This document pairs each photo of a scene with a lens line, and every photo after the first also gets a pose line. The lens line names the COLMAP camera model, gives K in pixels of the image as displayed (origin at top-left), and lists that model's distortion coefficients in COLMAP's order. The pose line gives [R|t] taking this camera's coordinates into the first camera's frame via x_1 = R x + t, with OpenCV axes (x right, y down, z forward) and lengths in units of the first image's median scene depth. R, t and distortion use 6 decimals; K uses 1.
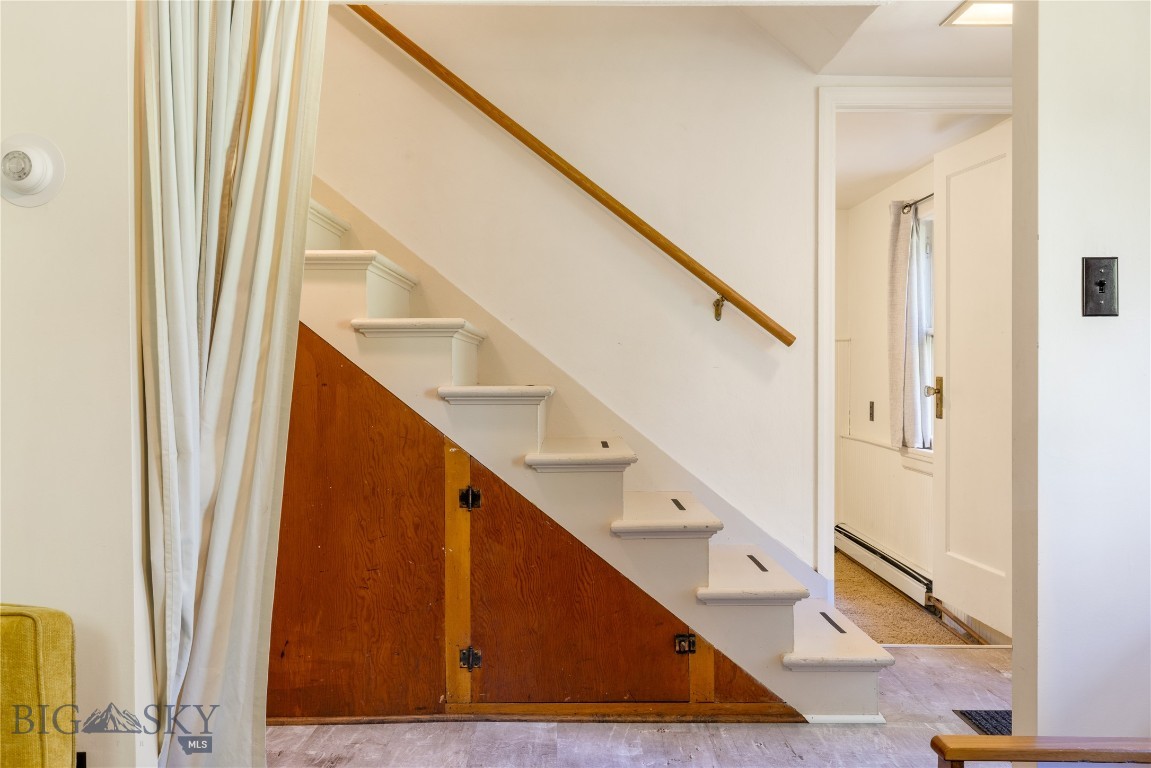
lens RADIAL K [[1096.0, 0, 572.5], [0, 1096.0, 379.8], [0, 0, 1]] dist [0.008548, 0.000000]
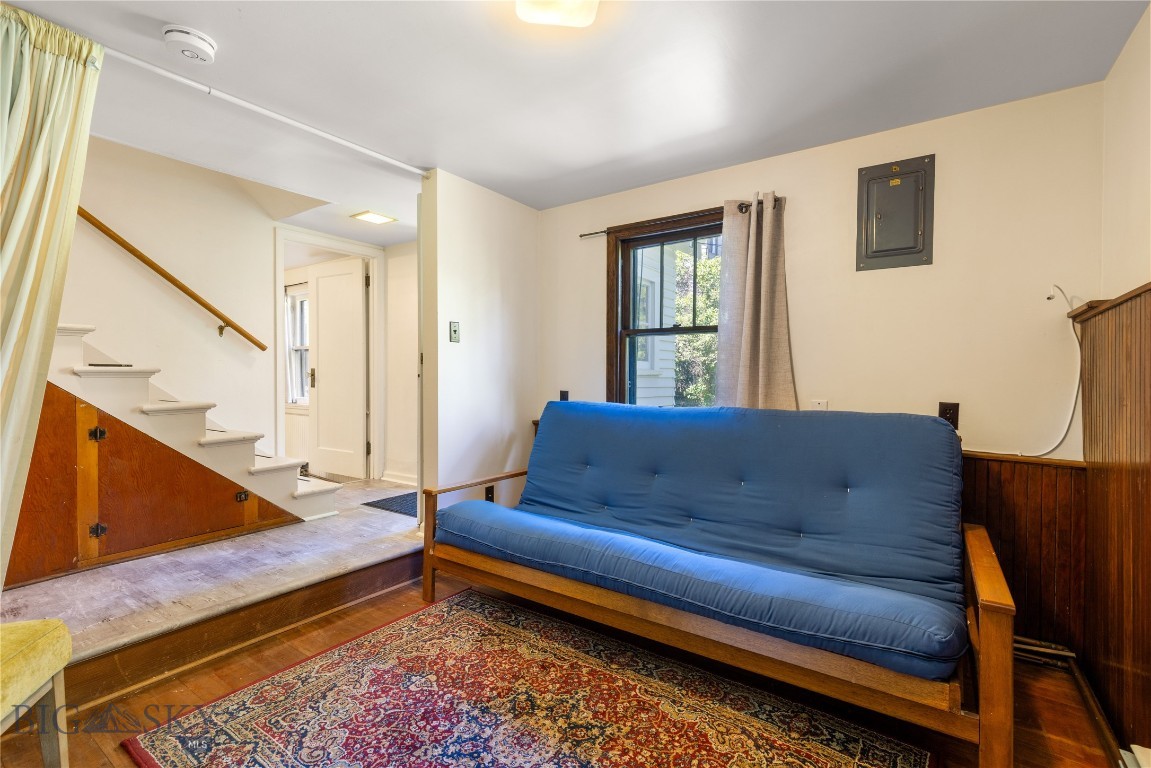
lens RADIAL K [[519.5, 0, 581.6], [0, 519.5, 381.1], [0, 0, 1]] dist [0.010247, -0.001037]
pose [[0.570979, -0.009978, 0.820904, -0.324649], [0.005176, 0.999950, 0.008554, 0.024916], [-0.820949, -0.000635, 0.571002, -0.054500]]
